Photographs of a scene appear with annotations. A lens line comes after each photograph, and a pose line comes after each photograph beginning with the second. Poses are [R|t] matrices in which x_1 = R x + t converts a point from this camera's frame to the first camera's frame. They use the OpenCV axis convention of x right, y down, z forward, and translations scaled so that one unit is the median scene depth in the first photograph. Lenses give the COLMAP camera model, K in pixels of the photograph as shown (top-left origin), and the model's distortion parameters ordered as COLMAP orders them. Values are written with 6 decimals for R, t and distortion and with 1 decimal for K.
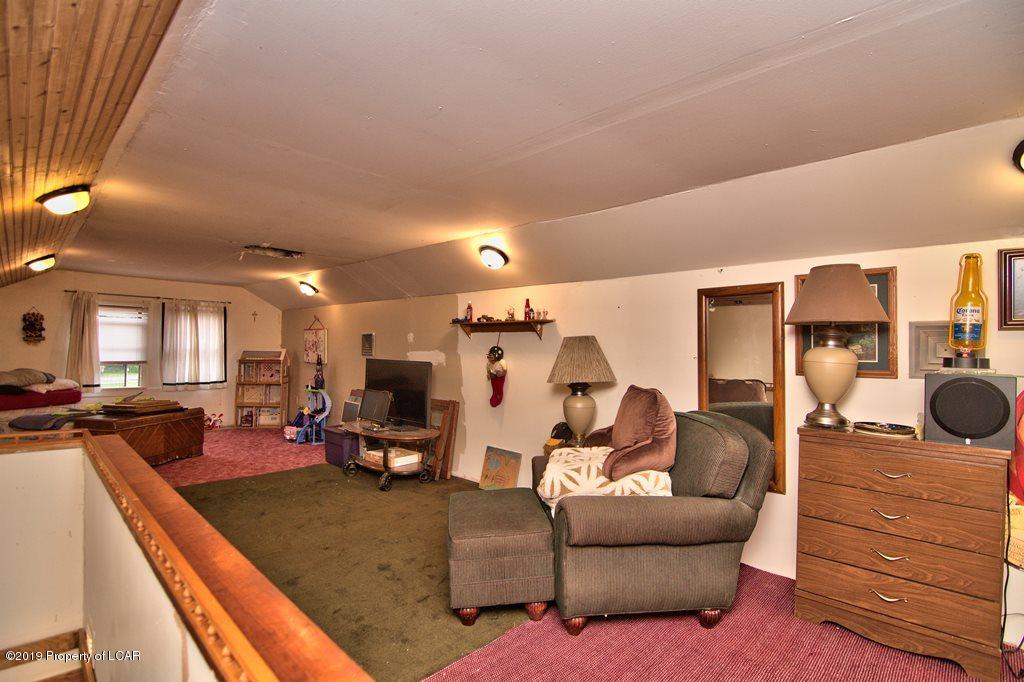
lens RADIAL K [[489.2, 0, 512.4], [0, 489.2, 342.6], [0, 0, 1]] dist [-0.012002, -0.007237]
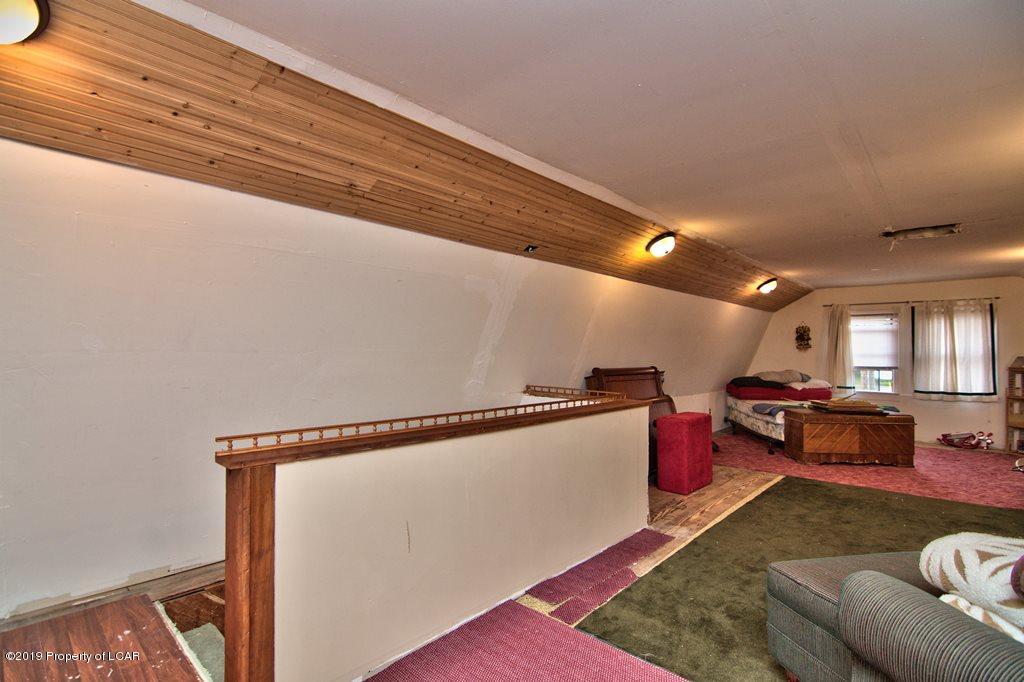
lens RADIAL K [[489.2, 0, 512.0], [0, 489.2, 343.8], [0, 0, 1]] dist [-0.012002, -0.007237]
pose [[0.034830, -0.034019, -0.998814, 0.210550], [0.003299, 0.999419, -0.033924, 0.021939], [0.999388, -0.002113, 0.034922, 0.175856]]
